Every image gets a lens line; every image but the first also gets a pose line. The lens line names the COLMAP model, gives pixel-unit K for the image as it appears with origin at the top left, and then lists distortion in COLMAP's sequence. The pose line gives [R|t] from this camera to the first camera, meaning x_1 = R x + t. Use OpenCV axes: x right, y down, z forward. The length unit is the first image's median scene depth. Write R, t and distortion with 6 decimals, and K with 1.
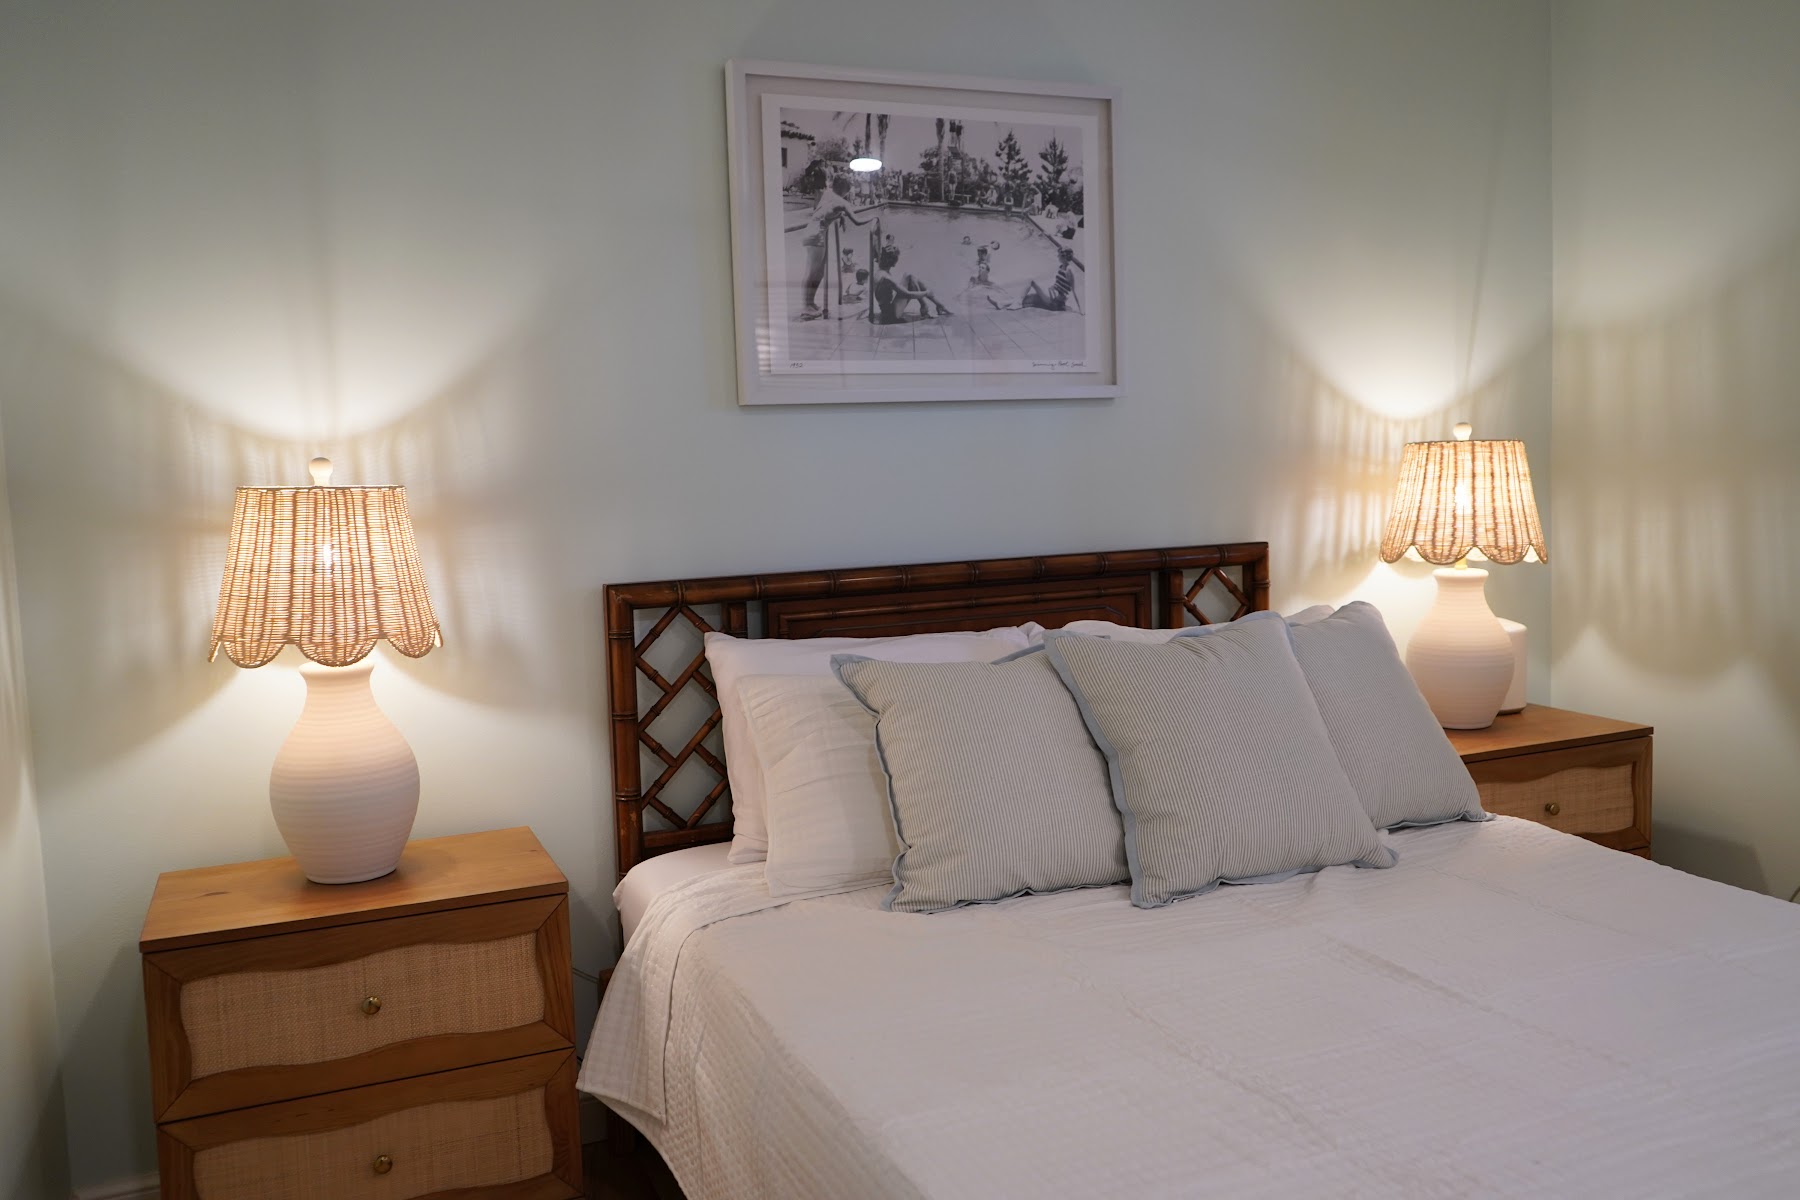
lens RADIAL K [[1437.7, 0, 903.8], [0, 1437.7, 595.7], [0, 0, 1]] dist [-0.006293, 0.004339]
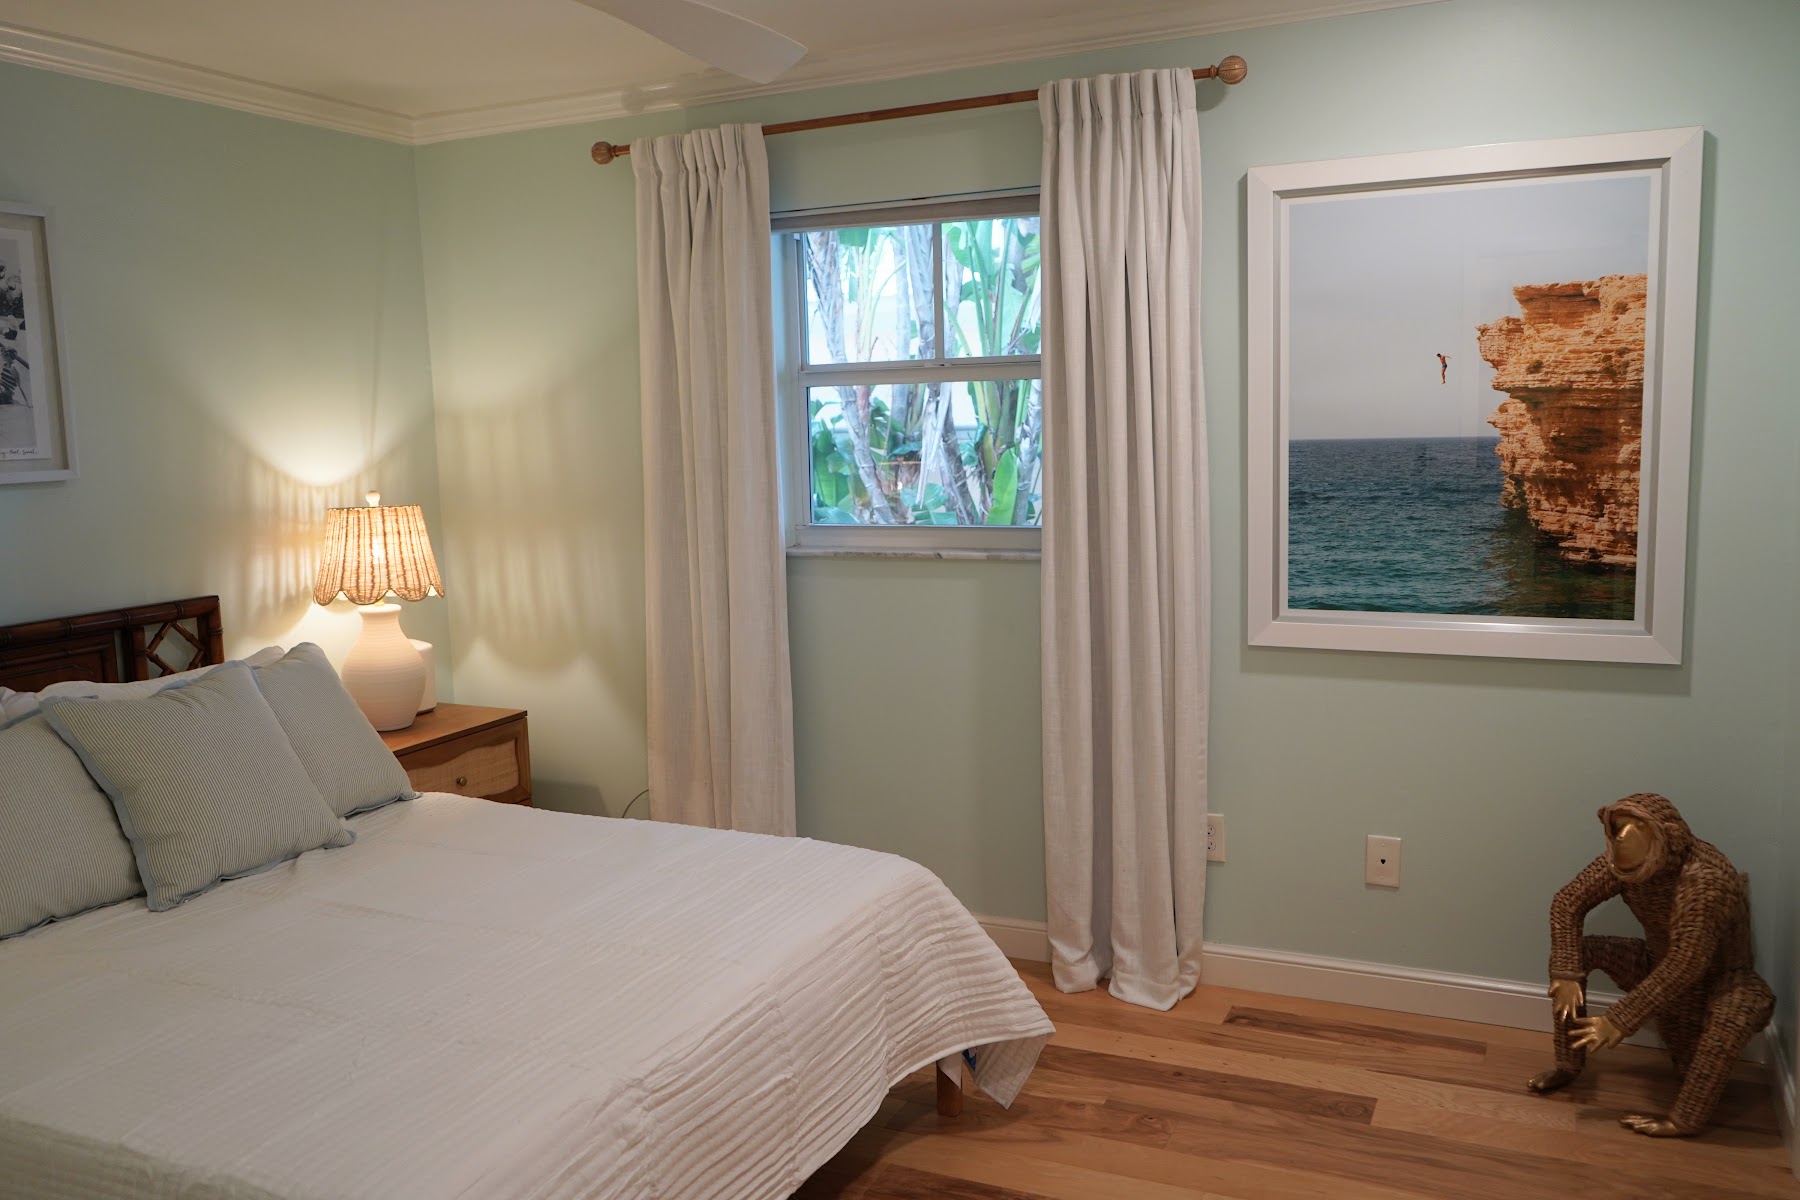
lens RADIAL K [[1437.7, 0, 903.8], [0, 1437.7, 595.7], [0, 0, 1]] dist [-0.006293, 0.004339]
pose [[0.741722, -0.070805, 0.666960, -0.121549], [0.063935, 0.997348, 0.034777, -0.043528], [-0.667653, 0.016847, 0.744282, -0.269690]]
